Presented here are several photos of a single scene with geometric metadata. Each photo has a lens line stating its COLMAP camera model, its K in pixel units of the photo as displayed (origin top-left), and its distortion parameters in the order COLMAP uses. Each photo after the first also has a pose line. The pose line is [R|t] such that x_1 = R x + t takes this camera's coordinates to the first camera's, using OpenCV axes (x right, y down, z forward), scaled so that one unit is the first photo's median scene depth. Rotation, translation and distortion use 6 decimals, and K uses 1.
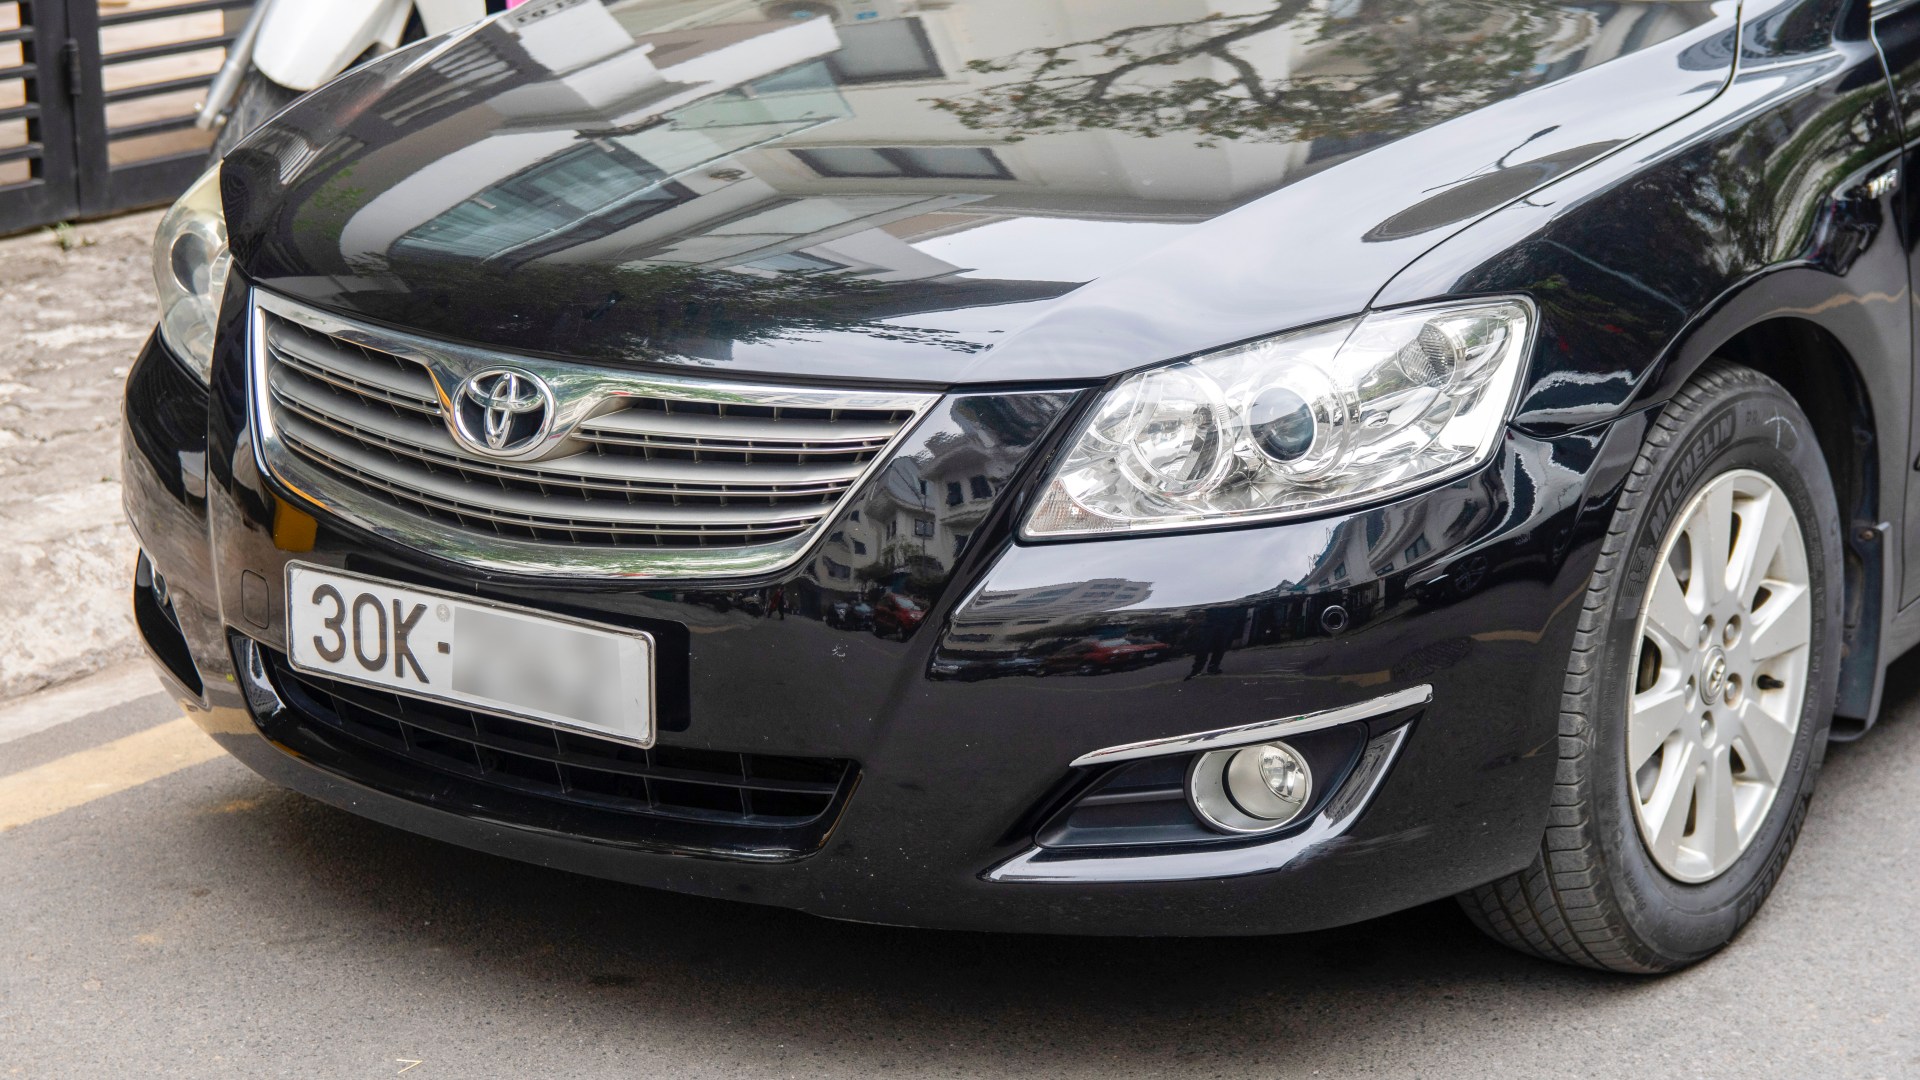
lens RADIAL K [[4234.5, 0, 960.0], [0, 4234.5, 540.0], [0, 0, 1]] dist [0.072784, 0.364133]
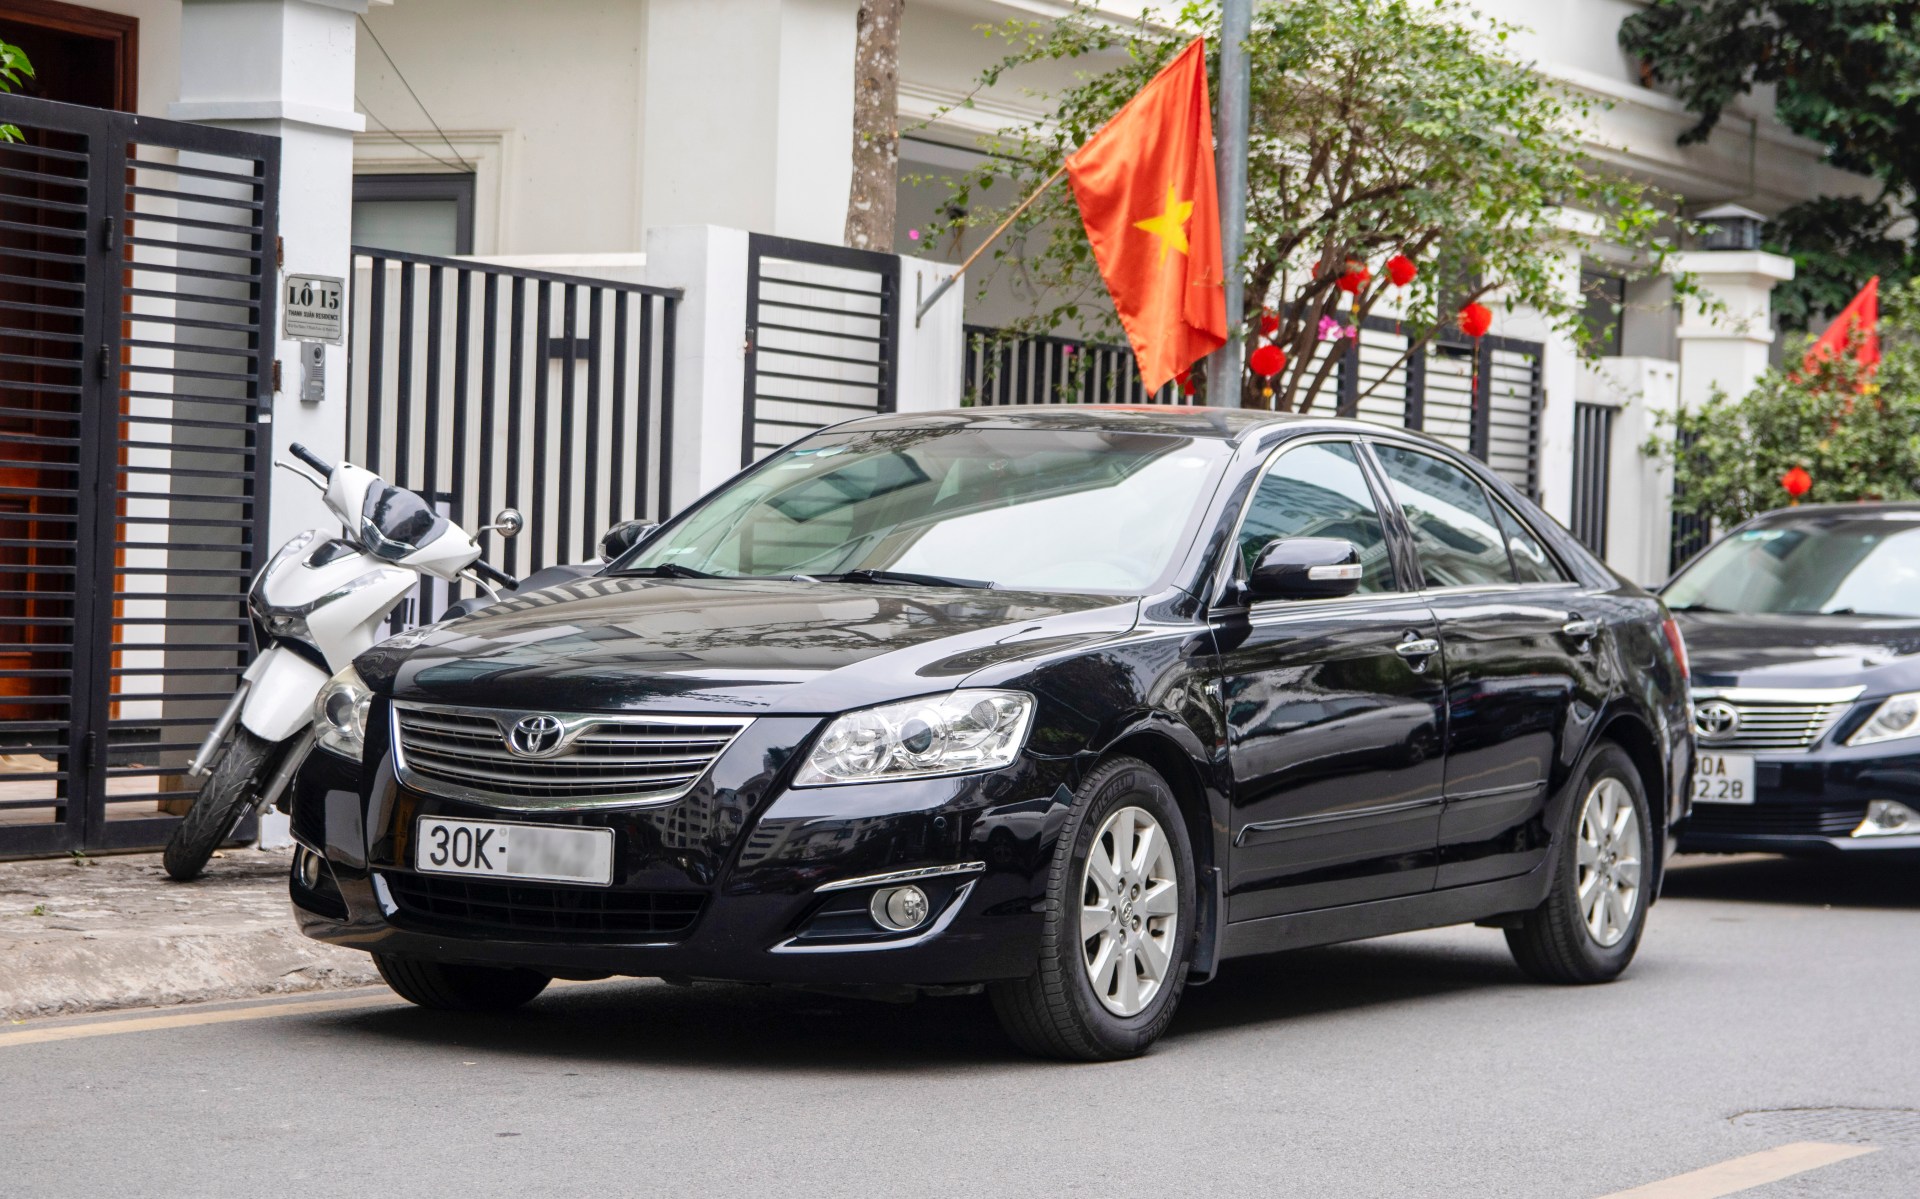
lens RADIAL K [[4479.0, 0, 960.0], [0, 4479.0, 599.5], [0, 0, 1]] dist [0.422249, 0.065281]
pose [[0.994481, 0.033552, 0.099408, -0.120812], [-0.008231, 0.969517, -0.244887, 0.430972], [-0.104594, 0.242717, 0.964442, -1.121636]]
